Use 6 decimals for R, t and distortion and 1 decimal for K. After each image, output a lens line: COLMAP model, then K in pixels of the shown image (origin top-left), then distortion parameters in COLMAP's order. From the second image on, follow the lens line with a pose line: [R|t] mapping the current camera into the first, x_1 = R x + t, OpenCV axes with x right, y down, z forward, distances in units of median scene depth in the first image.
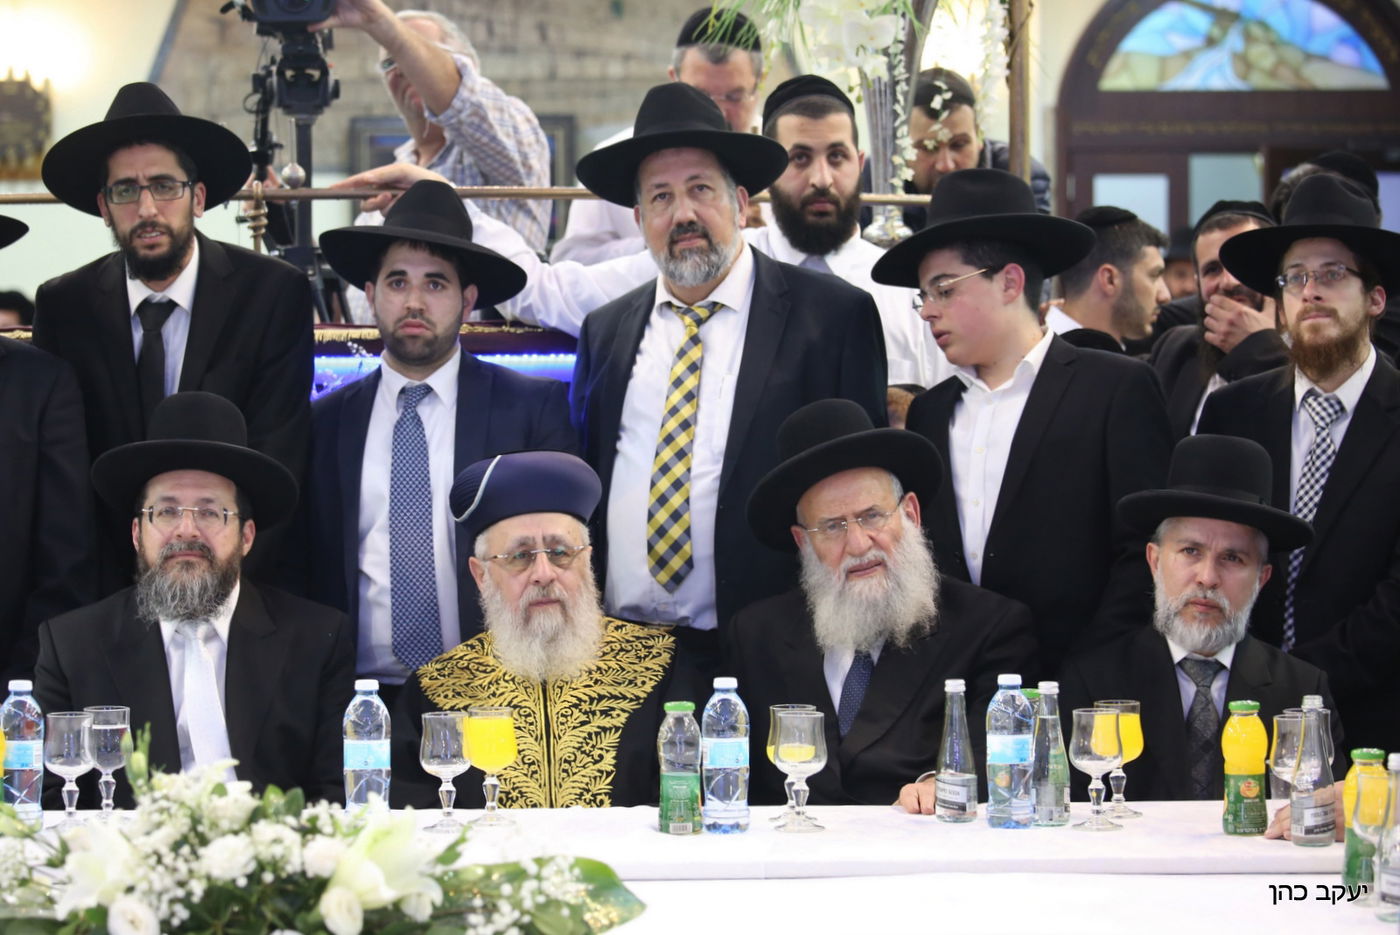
lens RADIAL K [[3892.7, 0, 700.0], [0, 3892.7, 467.5], [0, 0, 1]] dist [-0.008054, -0.628134]
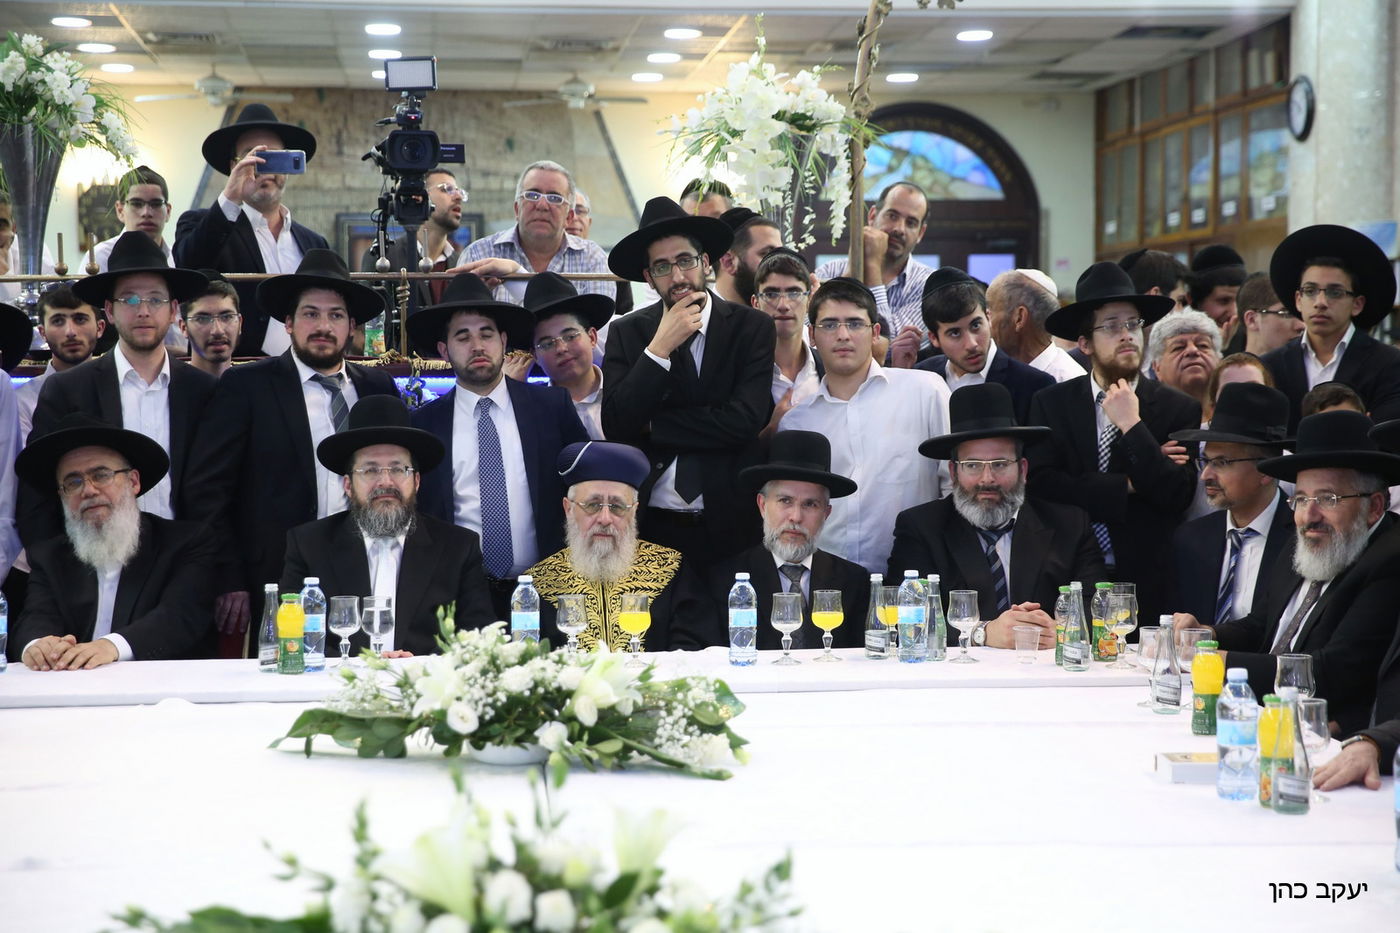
lens RADIAL K [[2579.1, 0, 700.0], [0, 2579.1, 466.5], [0, 0, 1]] dist [0.291394, 0.096327]
pose [[0.996384, -0.002243, 0.084940, -0.105554], [0.001345, 0.999943, 0.010622, -0.003492], [-0.084959, -0.010469, 0.996329, -0.102020]]
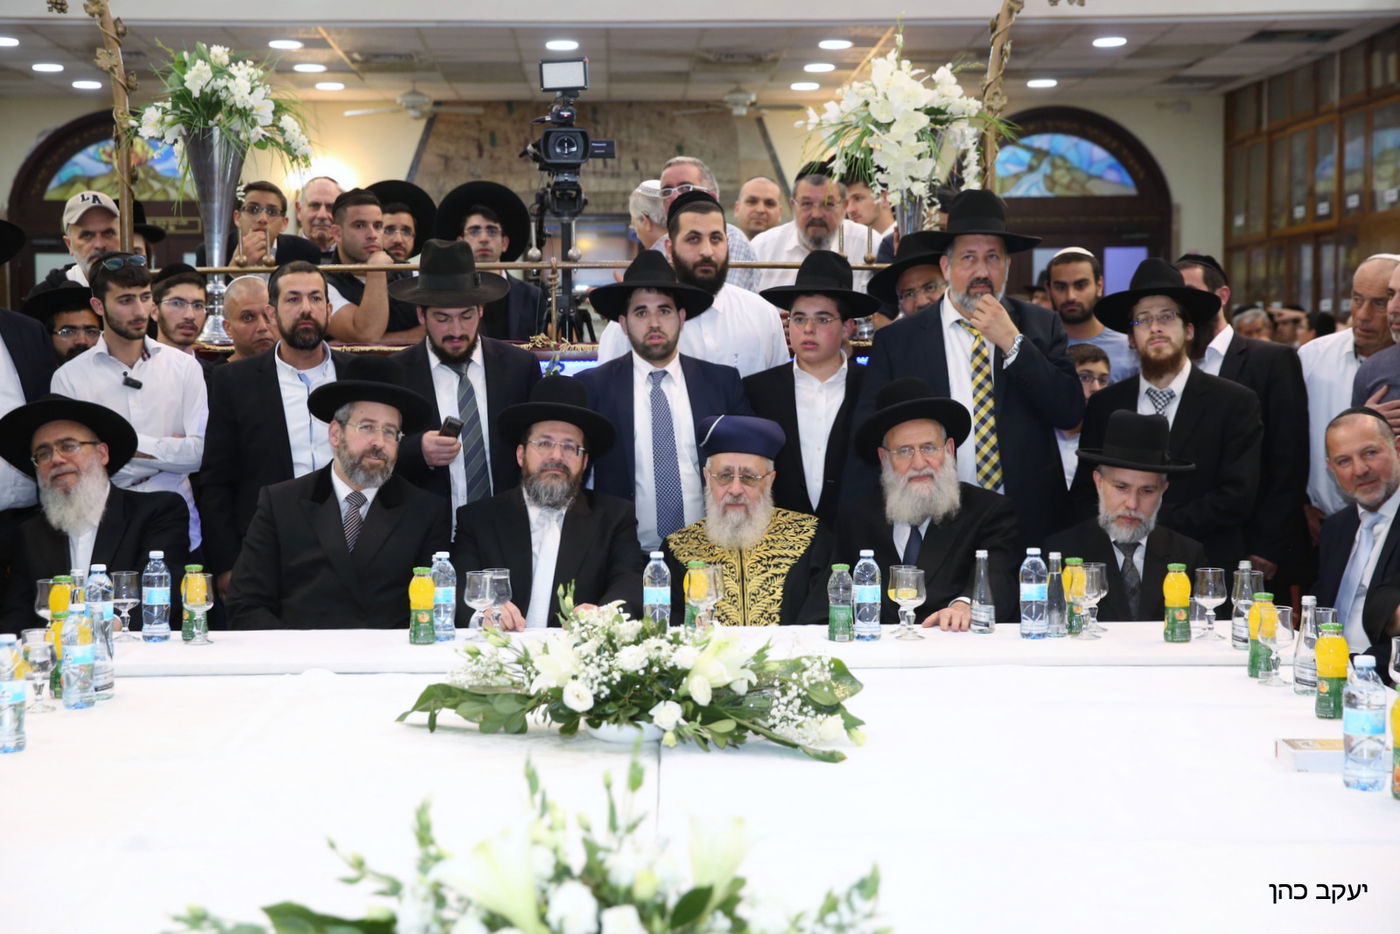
lens RADIAL K [[2291.9, 0, 700.0], [0, 2291.9, 467.0], [0, 0, 1]] dist [0.155483, 0.490234]
pose [[0.999916, -0.002464, 0.012699, -0.079887], [0.002195, 0.999775, 0.021110, -0.004042], [-0.012748, -0.021081, 0.999696, -0.007455]]
